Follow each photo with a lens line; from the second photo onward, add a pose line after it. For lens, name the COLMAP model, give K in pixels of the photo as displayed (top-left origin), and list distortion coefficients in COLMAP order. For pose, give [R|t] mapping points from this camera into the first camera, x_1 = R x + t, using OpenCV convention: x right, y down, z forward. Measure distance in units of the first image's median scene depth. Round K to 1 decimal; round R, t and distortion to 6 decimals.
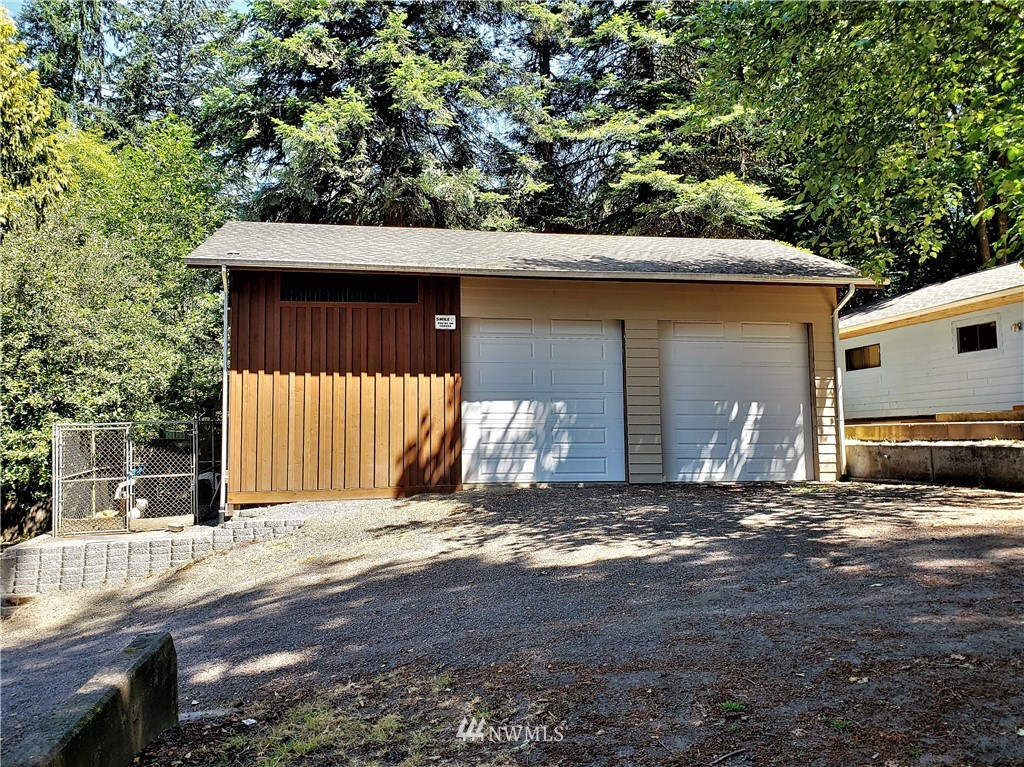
lens RADIAL K [[796.5, 0, 514.3], [0, 796.5, 385.8], [0, 0, 1]] dist [0.012445, 0.010762]
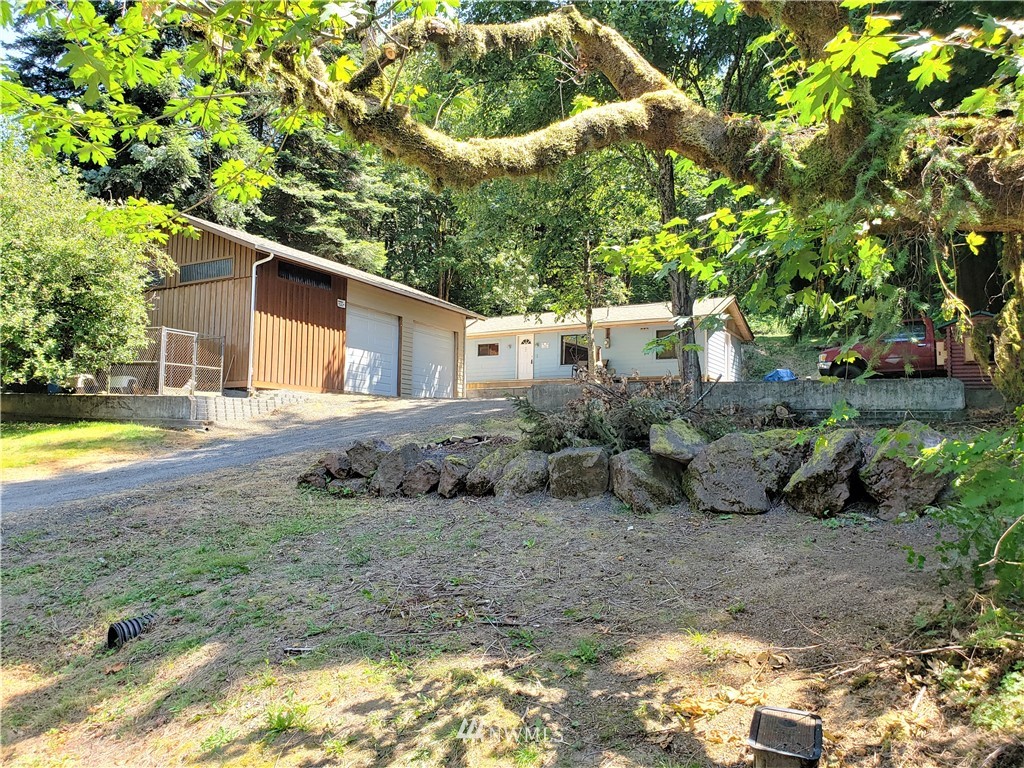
lens RADIAL K [[796.5, 0, 504.0], [0, 796.5, 390.7], [0, 0, 1]] dist [0.012445, 0.010762]
pose [[0.657648, 0.092061, 0.747679, -1.068218], [-0.078055, 0.995490, -0.053917, 0.174191], [-0.749271, -0.022902, 0.661868, -0.493956]]
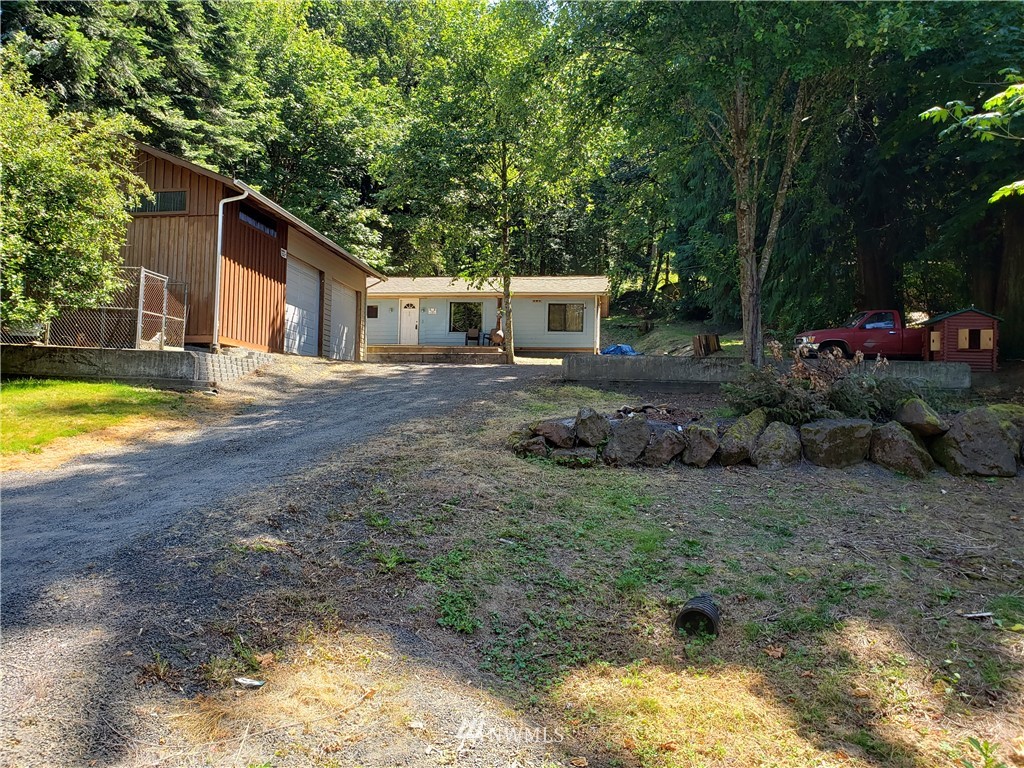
lens RADIAL K [[796.5, 0, 508.4], [0, 796.5, 376.4], [0, 0, 1]] dist [0.012445, 0.010762]
pose [[0.338446, 0.086574, 0.936995, -1.305568], [-0.087627, 0.994331, -0.060221, 0.212393], [-0.936897, -0.061725, 0.344114, -0.065772]]
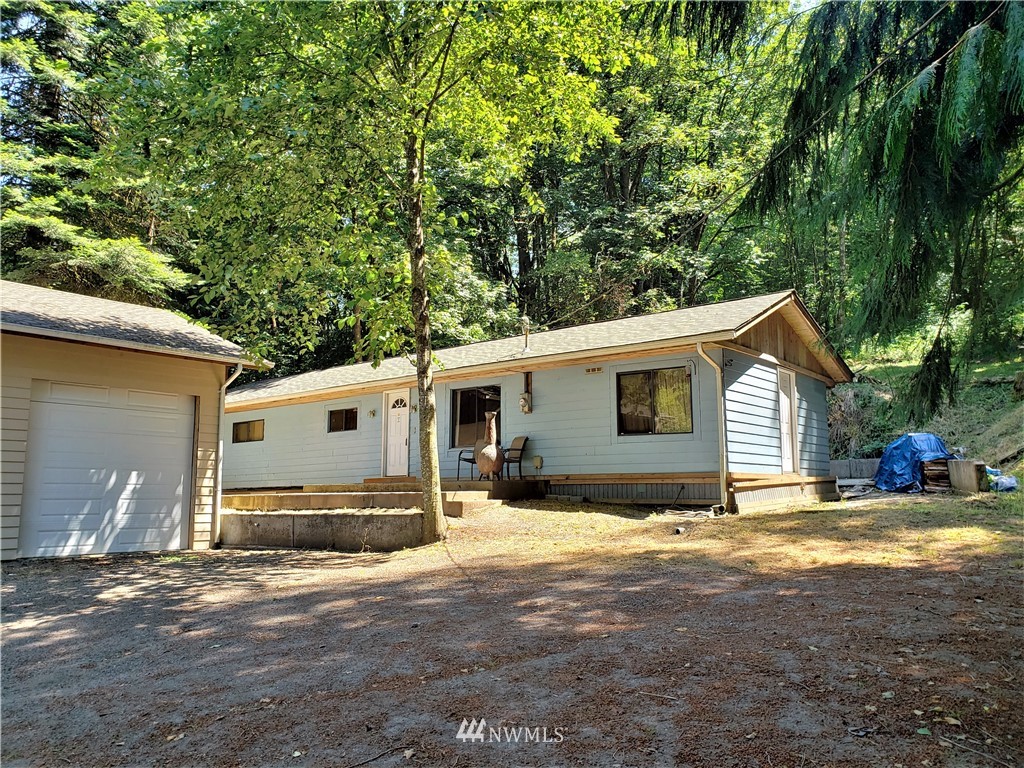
lens RADIAL K [[796.5, 0, 507.3], [0, 796.5, 383.2], [0, 0, 1]] dist [0.012445, 0.010762]
pose [[0.765159, 0.097069, 0.636482, 0.013538], [-0.043861, 0.994132, -0.098886, -0.010514], [-0.642345, 0.047747, 0.764927, -0.063218]]
